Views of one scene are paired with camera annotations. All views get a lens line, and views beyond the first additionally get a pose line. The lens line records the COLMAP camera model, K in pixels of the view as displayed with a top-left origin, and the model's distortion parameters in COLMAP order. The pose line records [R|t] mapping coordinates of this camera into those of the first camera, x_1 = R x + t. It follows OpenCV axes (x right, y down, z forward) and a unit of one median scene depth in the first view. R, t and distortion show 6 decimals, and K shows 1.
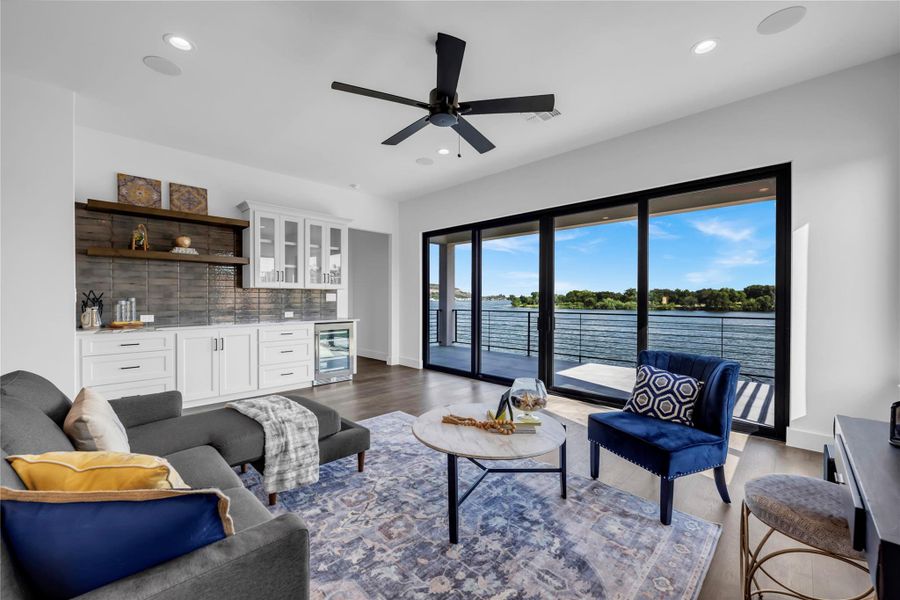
lens RADIAL K [[362.9, 0, 450.0], [0, 362.9, 300.0], [0, 0, 1]] dist [-0.002810, -0.000369]
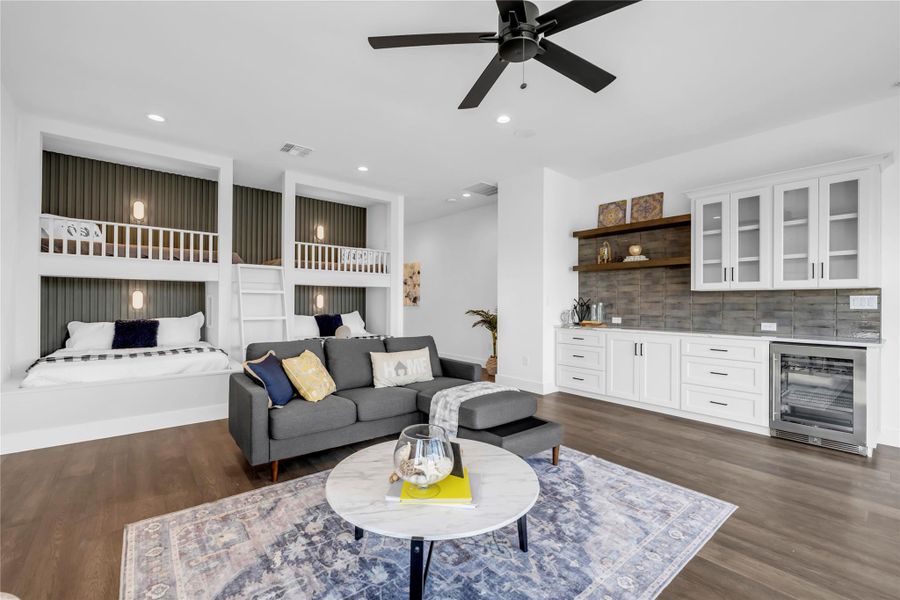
lens RADIAL K [[387.6, 0, 453.3], [0, 387.6, 302.1], [0, 0, 1]] dist [-0.002092, -0.000133]
pose [[-0.107506, -0.003118, -0.994199, 0.476543], [-0.009934, 0.999949, -0.002062, -0.000002], [0.994155, 0.009654, -0.107532, 0.610922]]
